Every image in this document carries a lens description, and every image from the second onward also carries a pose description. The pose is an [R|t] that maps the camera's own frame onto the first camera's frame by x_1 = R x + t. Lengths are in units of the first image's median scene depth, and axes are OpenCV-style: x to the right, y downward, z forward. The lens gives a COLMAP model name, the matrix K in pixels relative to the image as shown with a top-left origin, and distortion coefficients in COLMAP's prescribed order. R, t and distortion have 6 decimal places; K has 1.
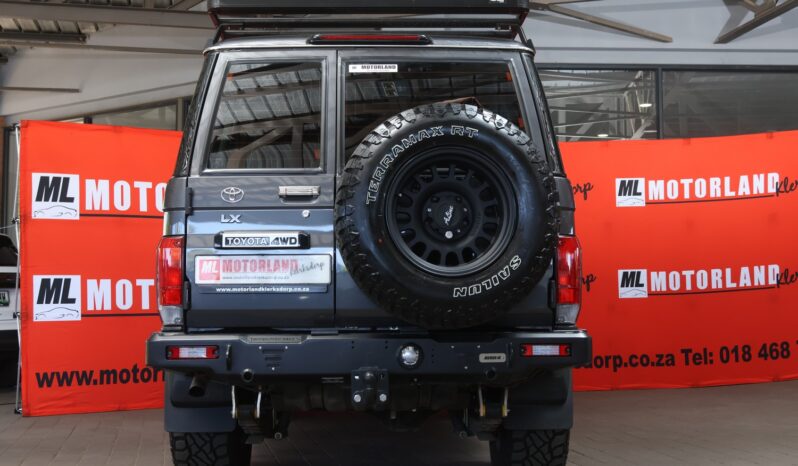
lens RADIAL K [[1102.7, 0, 399.0], [0, 1102.7, 233.0], [0, 0, 1]] dist [-0.040519, -0.009584]
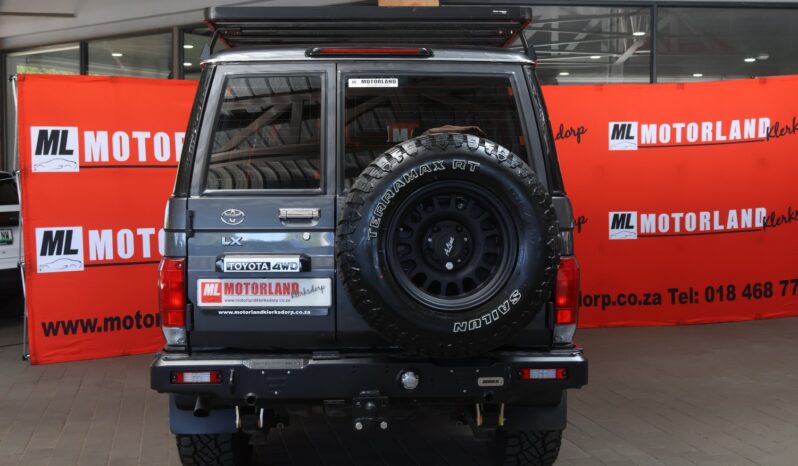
lens RADIAL K [[1068.0, 0, 399.0], [0, 1068.0, 233.0], [0, 0, 1]] dist [-0.045278, -0.012954]
pose [[0.999961, 0.002386, 0.008522, -0.008110], [-0.003431, 0.992170, 0.124844, -0.133597], [-0.008157, -0.124868, 0.992140, 0.033417]]
